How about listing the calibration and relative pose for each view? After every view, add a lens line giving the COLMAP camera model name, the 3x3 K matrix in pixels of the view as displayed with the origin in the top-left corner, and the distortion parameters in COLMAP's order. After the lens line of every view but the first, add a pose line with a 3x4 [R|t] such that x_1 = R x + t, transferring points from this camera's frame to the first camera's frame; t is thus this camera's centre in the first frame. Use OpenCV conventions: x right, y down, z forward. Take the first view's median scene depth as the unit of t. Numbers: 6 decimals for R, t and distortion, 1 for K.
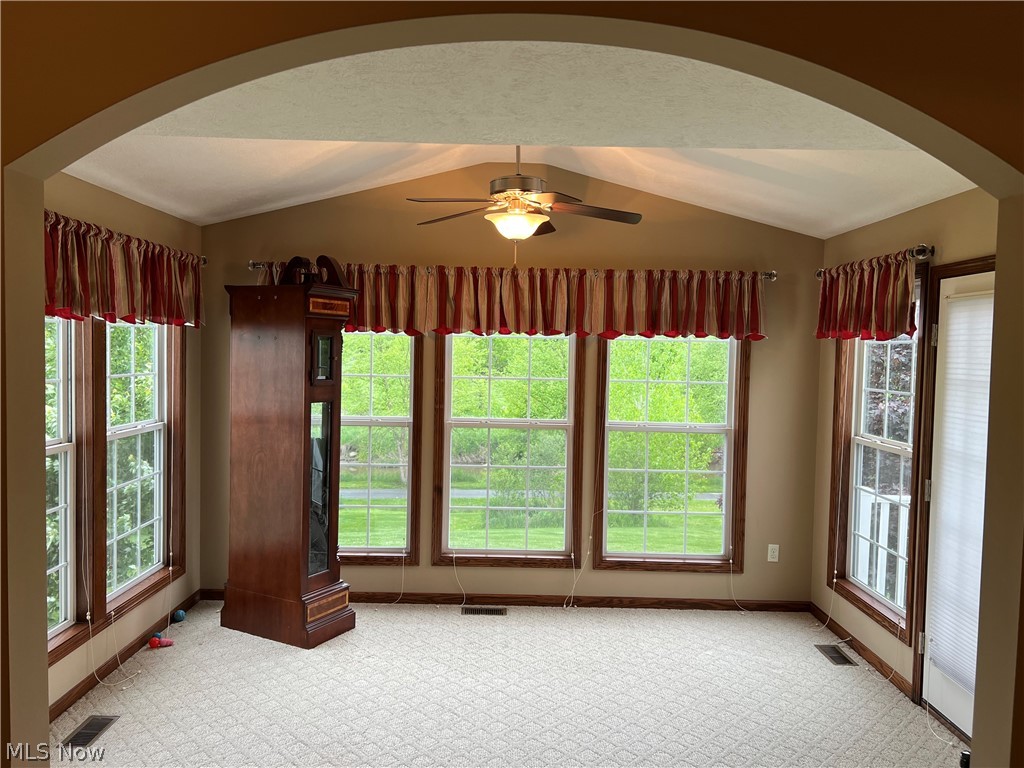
lens RADIAL K [[766.0, 0, 508.9], [0, 766.0, 388.1], [0, 0, 1]] dist [0.084954, -0.117988]
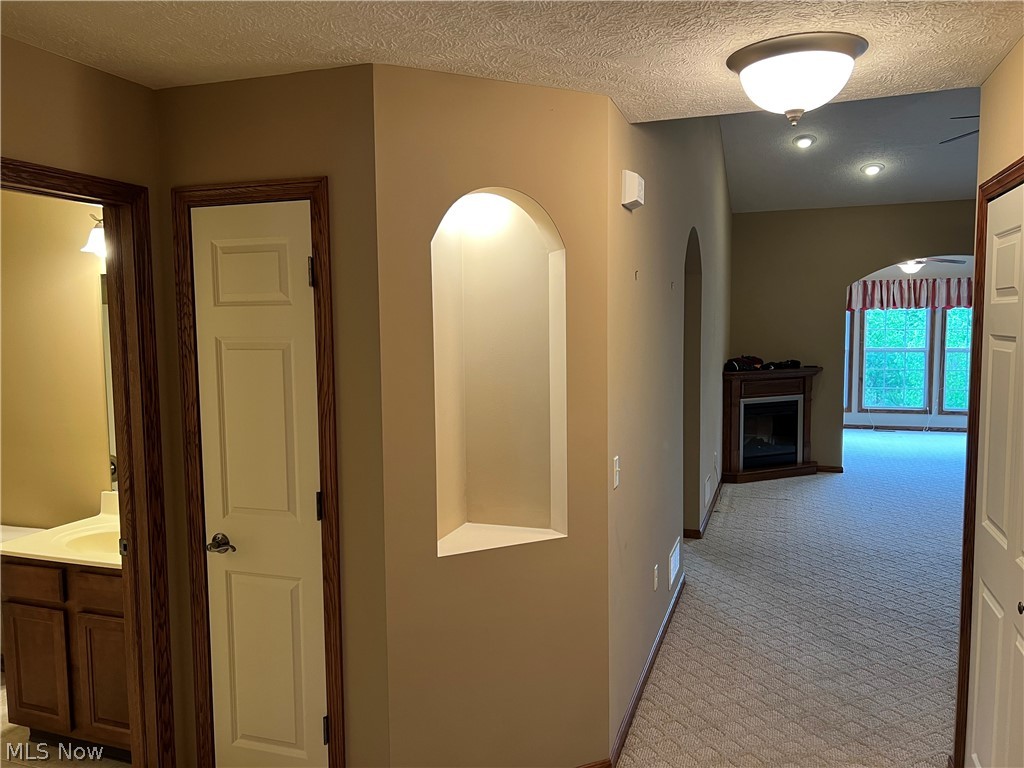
lens RADIAL K [[766.0, 0, 508.9], [0, 766.0, 388.1], [0, 0, 1]] dist [0.084954, -0.117988]
pose [[0.940625, -0.001933, -0.339442, -0.300507], [0.015805, 0.999149, 0.038107, 0.057198], [0.339079, -0.041209, 0.939855, -1.550999]]
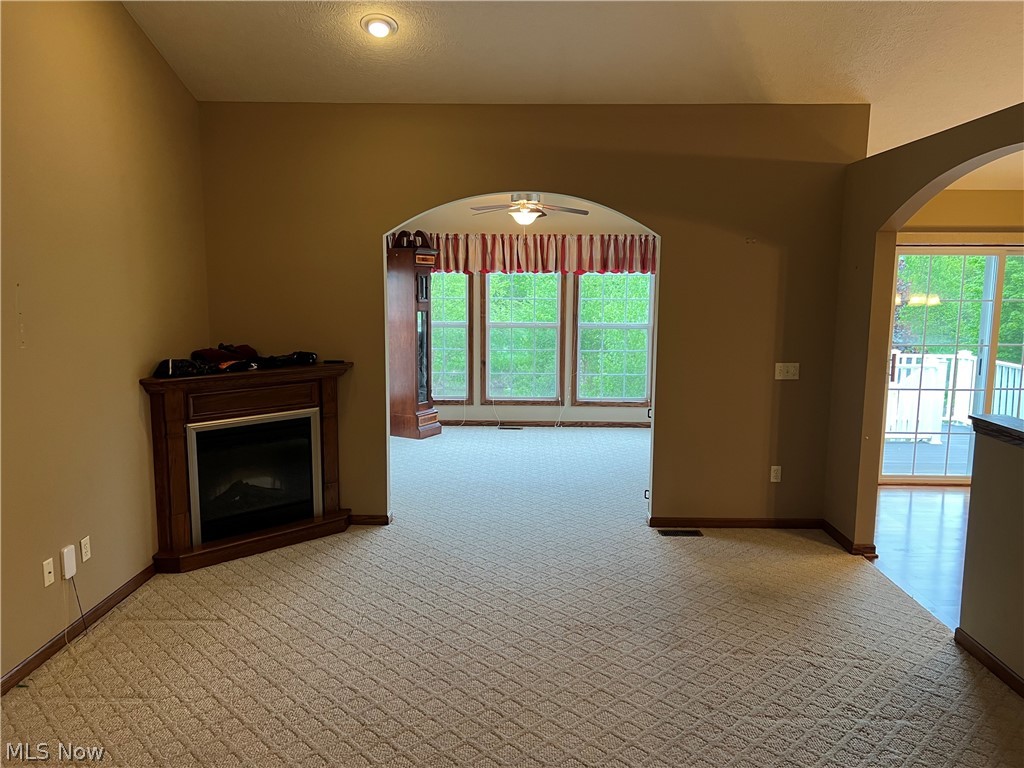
lens RADIAL K [[766.0, 0, 508.9], [0, 766.0, 388.1], [0, 0, 1]] dist [0.084954, -0.117988]
pose [[0.999514, -0.009875, -0.029579, 0.018662], [0.012712, 0.995172, 0.097324, 0.021108], [0.028475, -0.097653, 0.994813, -0.778209]]
